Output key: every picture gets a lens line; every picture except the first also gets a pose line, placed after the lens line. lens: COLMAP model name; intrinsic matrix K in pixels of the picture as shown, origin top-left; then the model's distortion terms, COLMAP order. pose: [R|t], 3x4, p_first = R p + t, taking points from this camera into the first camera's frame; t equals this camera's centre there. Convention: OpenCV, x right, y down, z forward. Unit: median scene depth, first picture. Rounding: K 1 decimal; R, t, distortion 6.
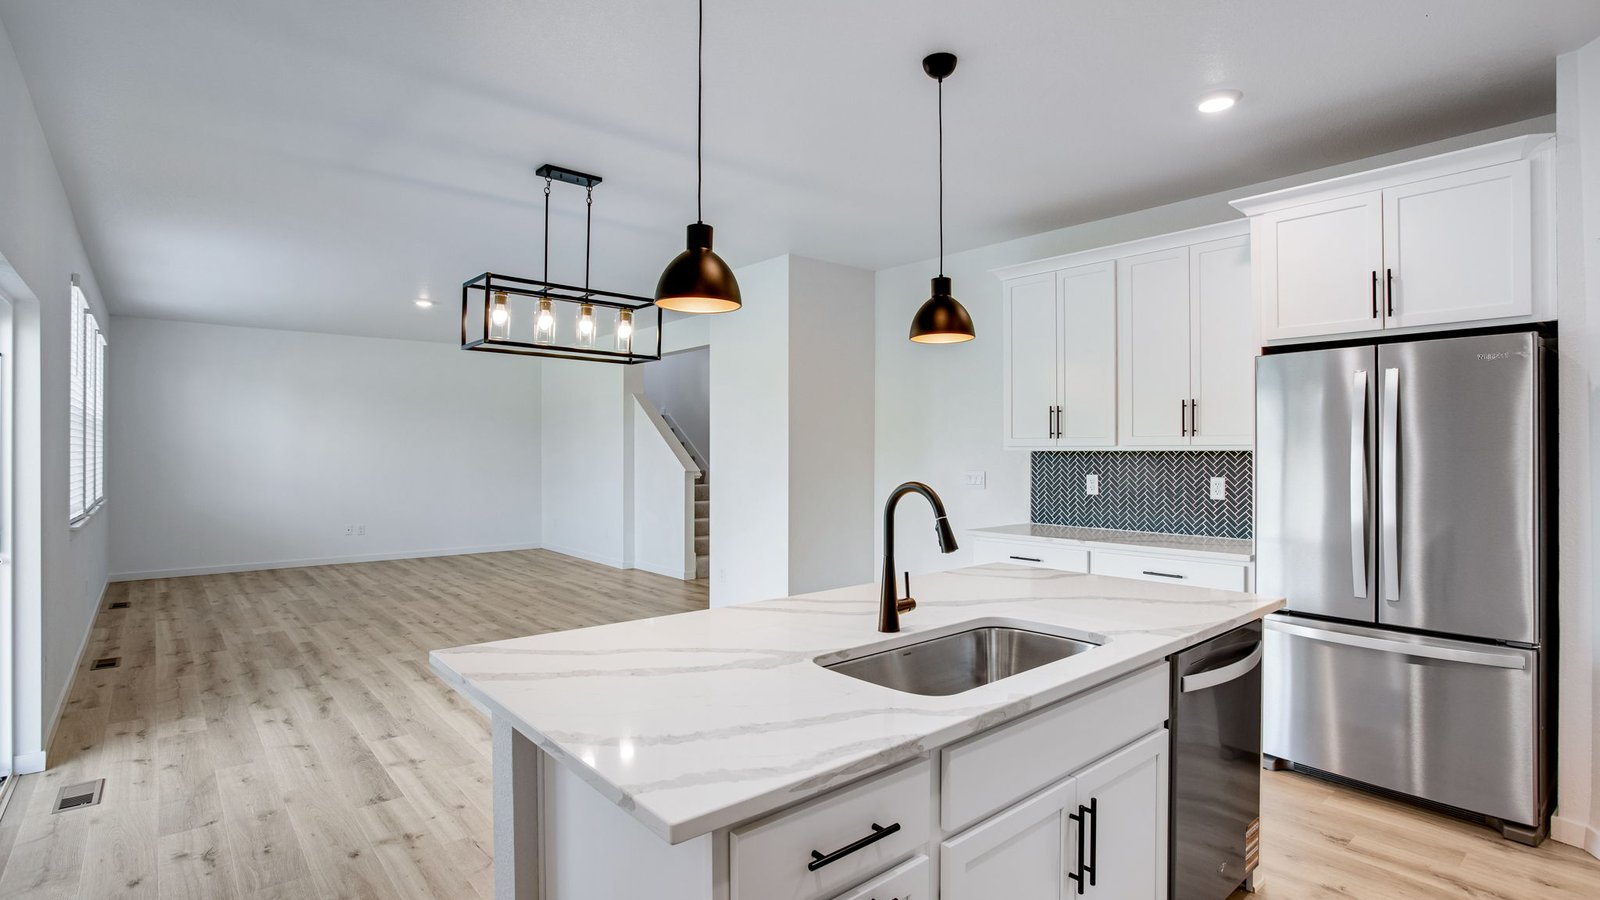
lens RADIAL K [[769.0, 0, 790.5], [0, 769.0, 450.6], [0, 0, 1]] dist [-0.051043, 0.025625]
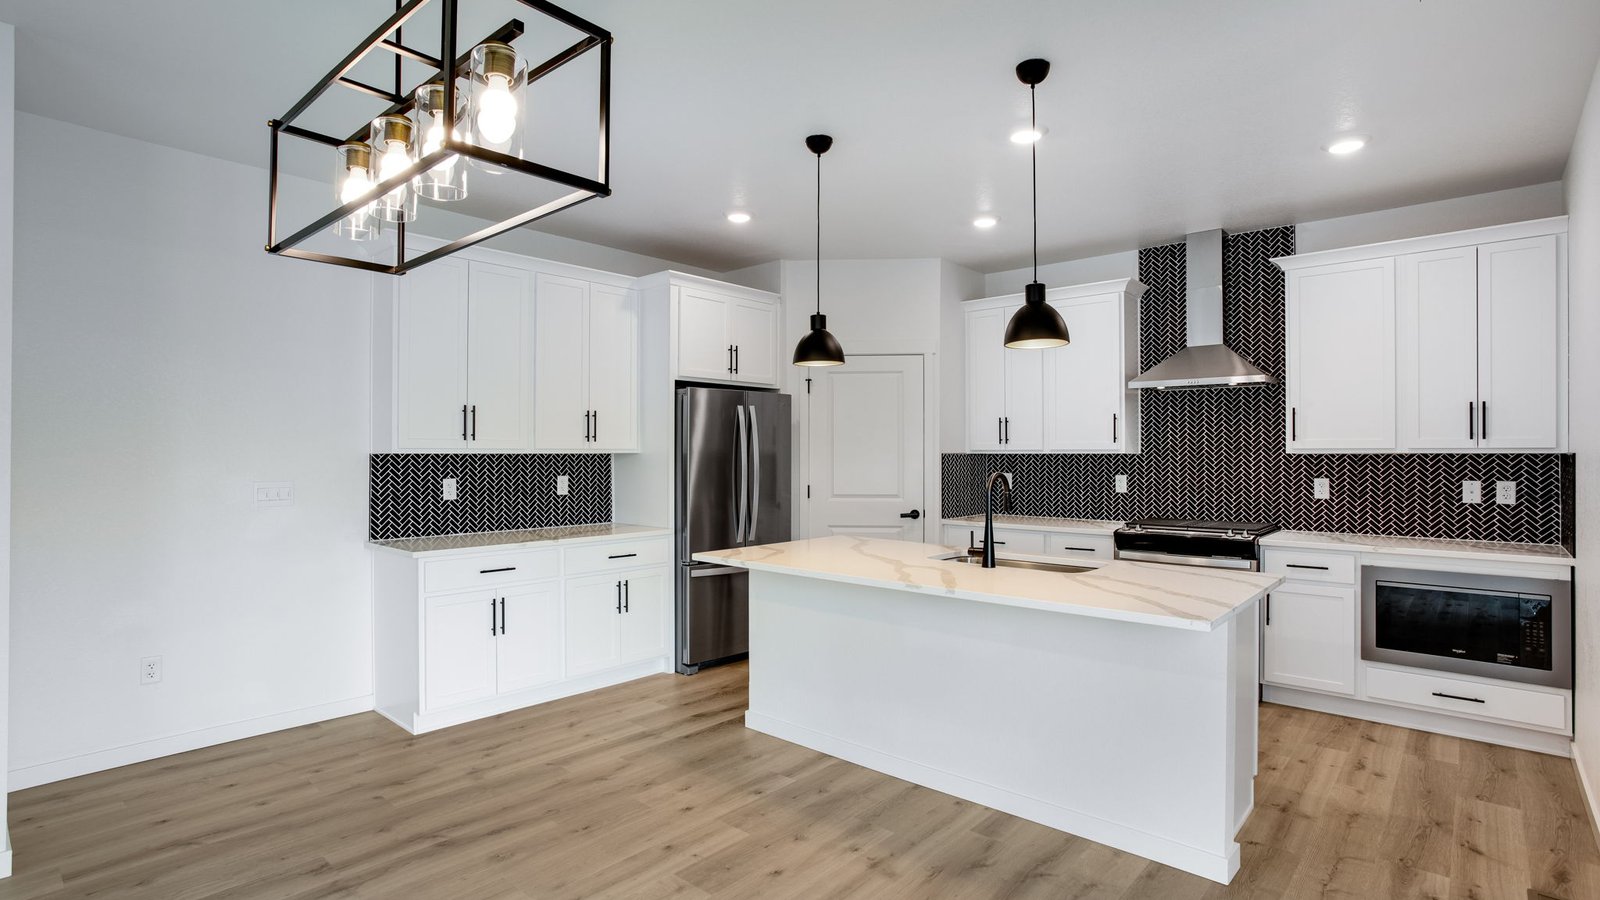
lens RADIAL K [[780.6, 0, 817.4], [0, 780.6, 450.6], [0, 0, 1]] dist [-0.057516, 0.031511]
pose [[-0.147098, 0.004107, 0.989113, -0.571800], [-0.002715, 0.999986, -0.004556, 0.000034], [-0.989118, -0.003356, -0.147085, 0.644175]]
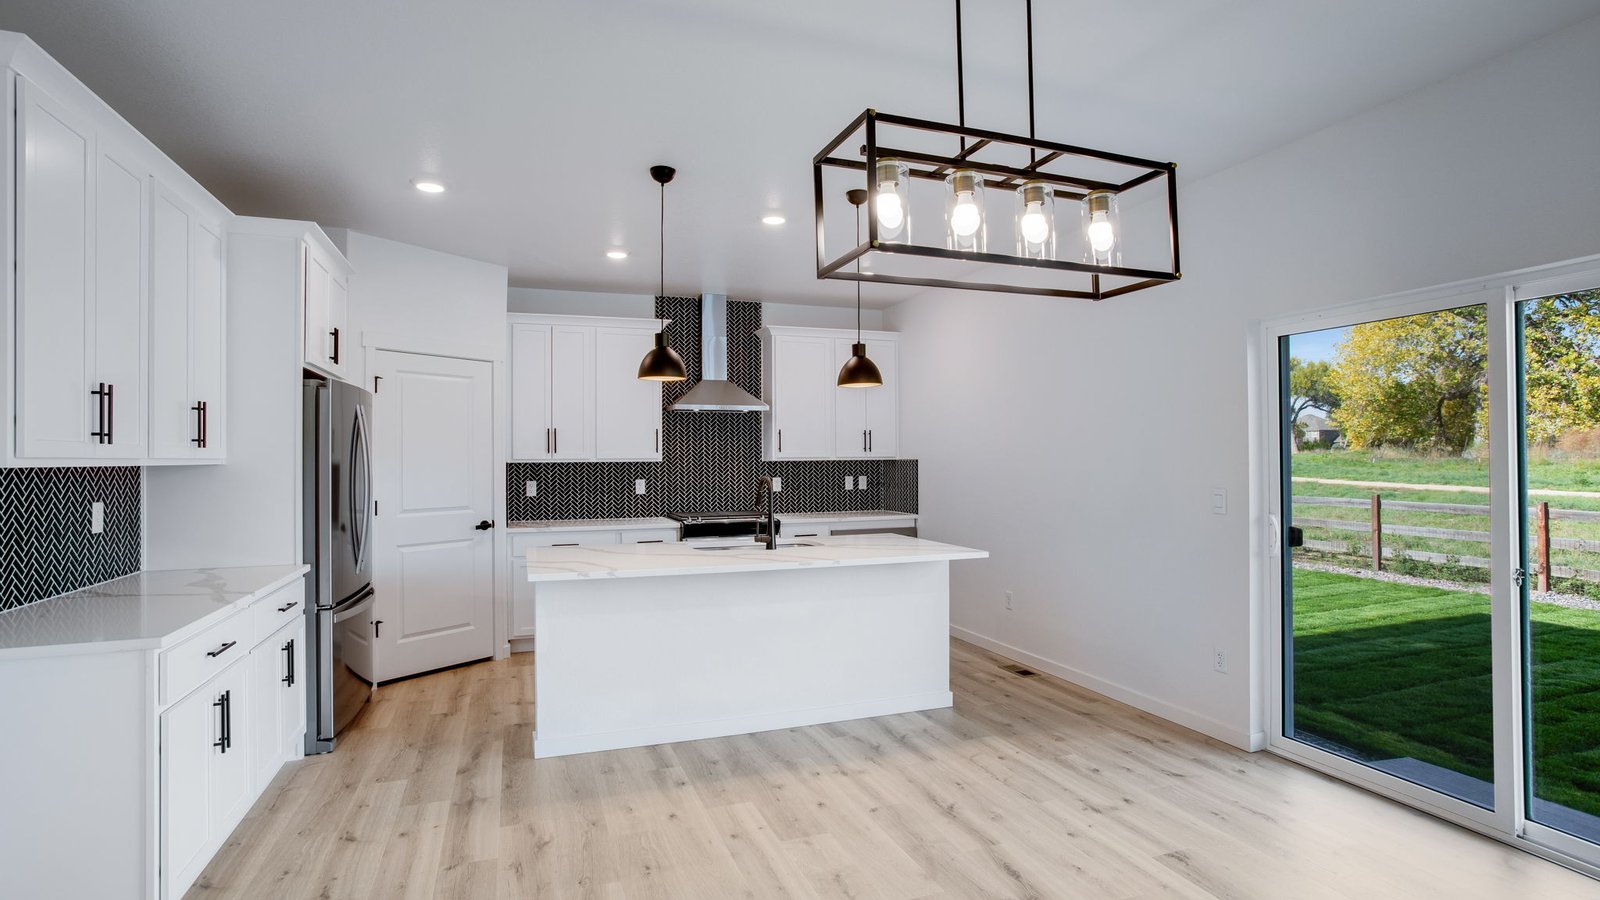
lens RADIAL K [[769.1, 0, 789.7], [0, 769.1, 454.2], [0, 0, 1]] dist [-0.060386, 0.027384]
pose [[-0.935342, 0.009590, 0.353614, -0.260100], [0.006599, 0.999932, -0.009663, -0.000199], [-0.353683, -0.006705, -0.935341, 1.179707]]
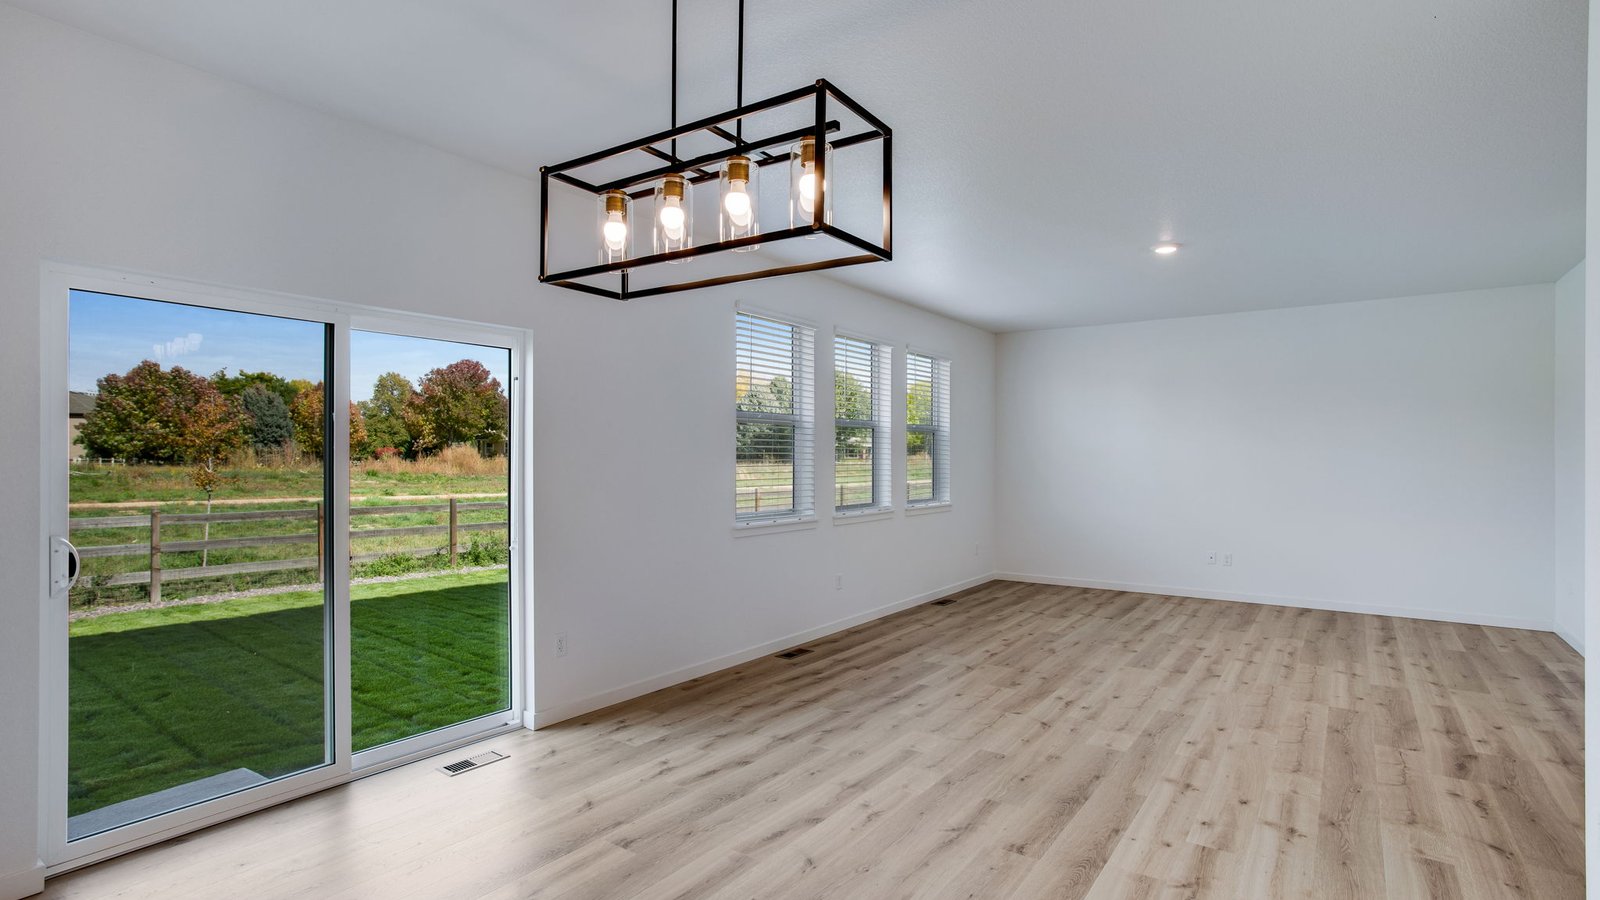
lens RADIAL K [[780.6, 0, 817.4], [0, 780.6, 450.6], [0, 0, 1]] dist [-0.057516, 0.031511]
pose [[0.252059, -0.007981, -0.967679, 0.176559], [-0.002657, 0.999957, -0.008940, 0.001259], [0.967708, 0.004824, 0.252026, 0.718455]]
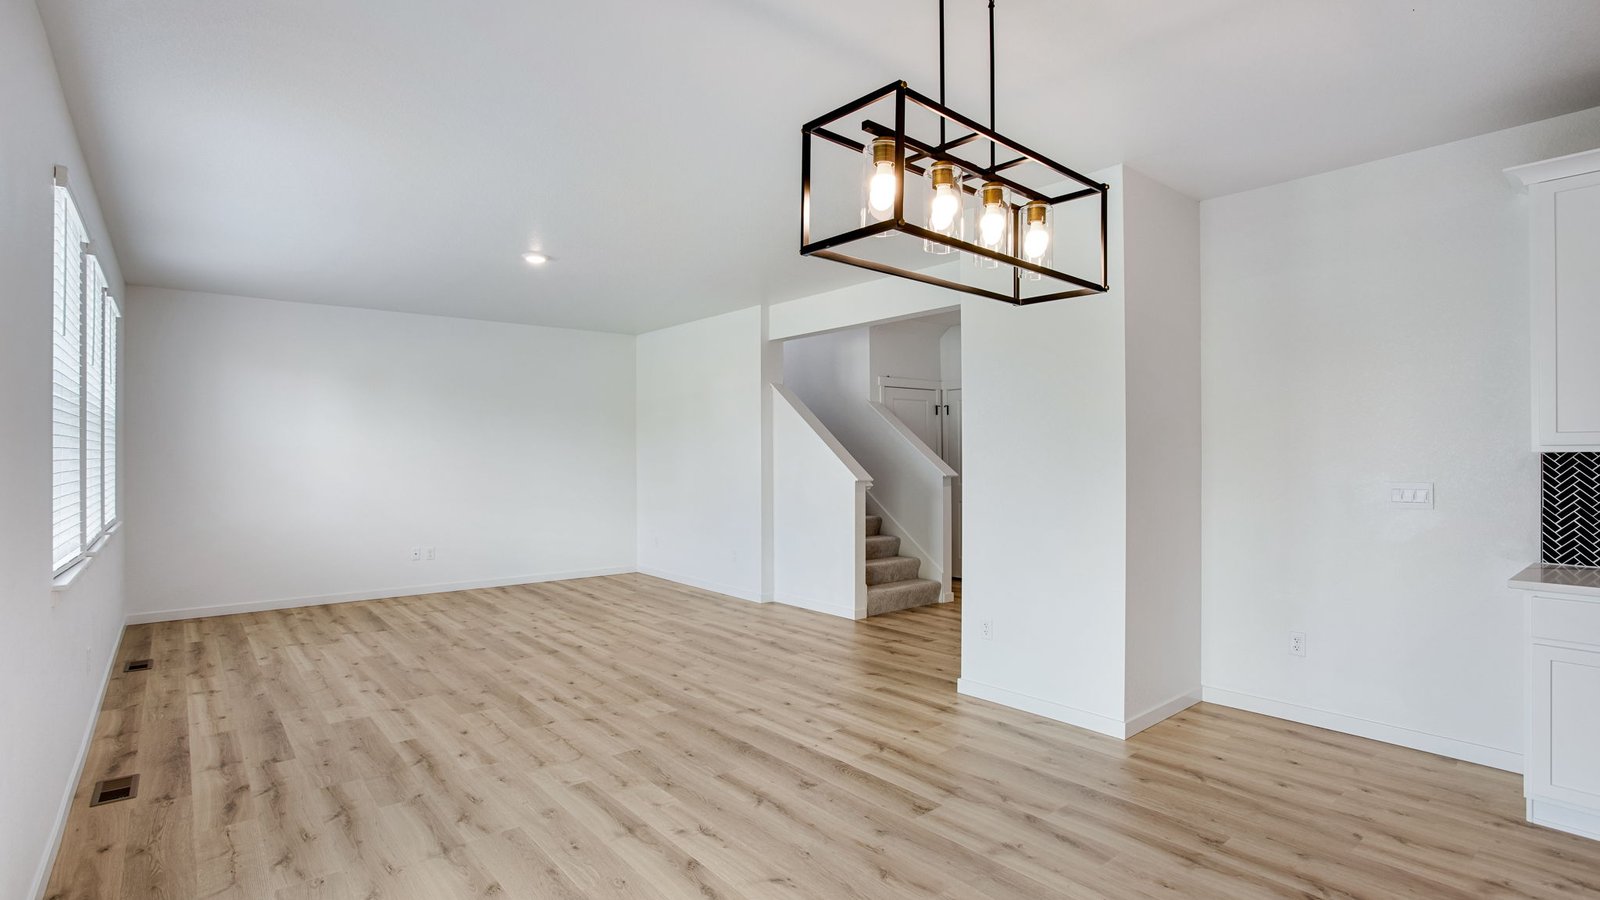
lens RADIAL K [[769.1, 0, 789.7], [0, 769.1, 454.2], [0, 0, 1]] dist [-0.060386, 0.027384]
pose [[0.999874, -0.004184, -0.015295, -0.312996], [0.004186, 0.999991, 0.000101, -0.000364], [0.015294, -0.000165, 0.999883, 0.358776]]
